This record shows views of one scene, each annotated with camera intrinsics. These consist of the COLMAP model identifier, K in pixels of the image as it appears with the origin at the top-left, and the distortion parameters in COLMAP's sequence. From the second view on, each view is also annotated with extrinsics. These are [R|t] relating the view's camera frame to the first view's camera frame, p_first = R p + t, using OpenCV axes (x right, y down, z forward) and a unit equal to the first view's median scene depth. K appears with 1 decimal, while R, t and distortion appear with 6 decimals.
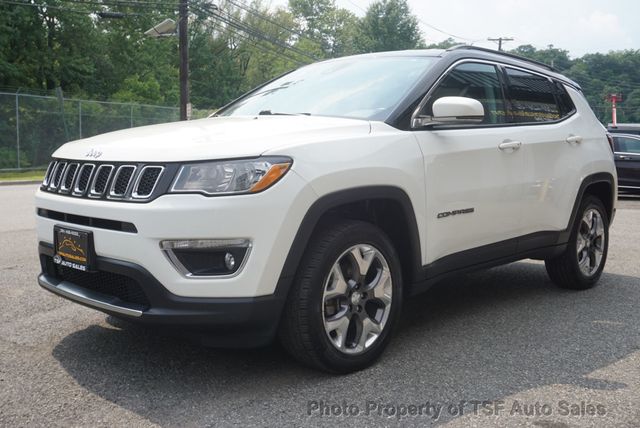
lens RADIAL K [[685.6, 0, 320.0], [0, 685.6, 214.0], [0, 0, 1]] dist [0.011634, -0.014904]
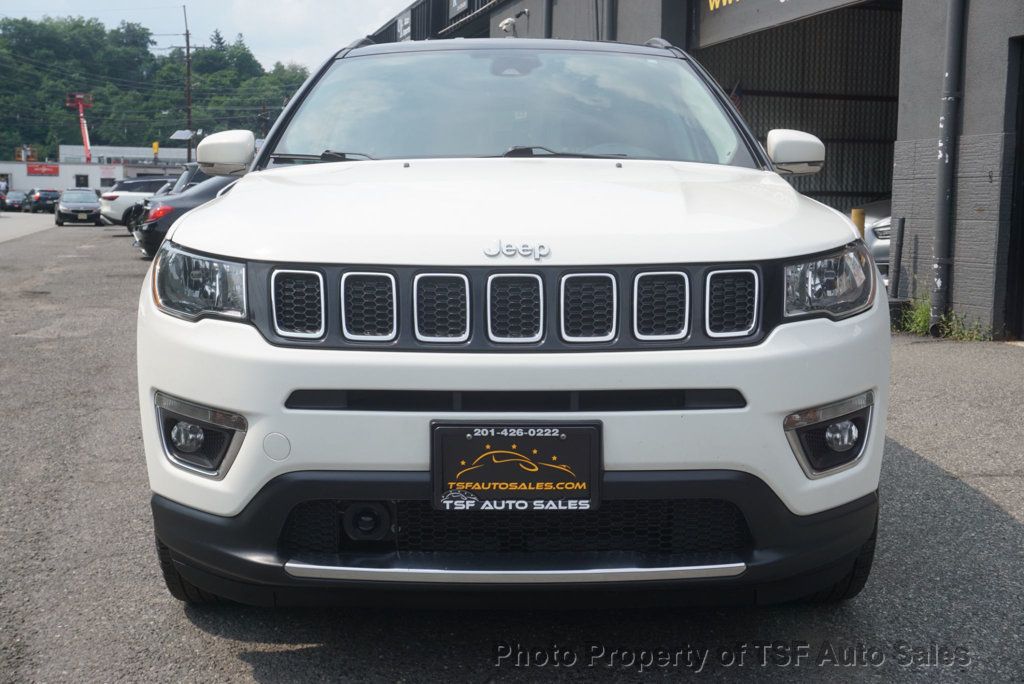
lens RADIAL K [[1207.0, 0, 512.0], [0, 1207.0, 342.0], [0, 0, 1]] dist [0.000804, 0.026260]
pose [[0.707306, -0.100291, 0.699757, -0.906465], [0.077742, 0.994916, 0.064014, -0.080577], [-0.702619, 0.009123, 0.711507, 0.458086]]
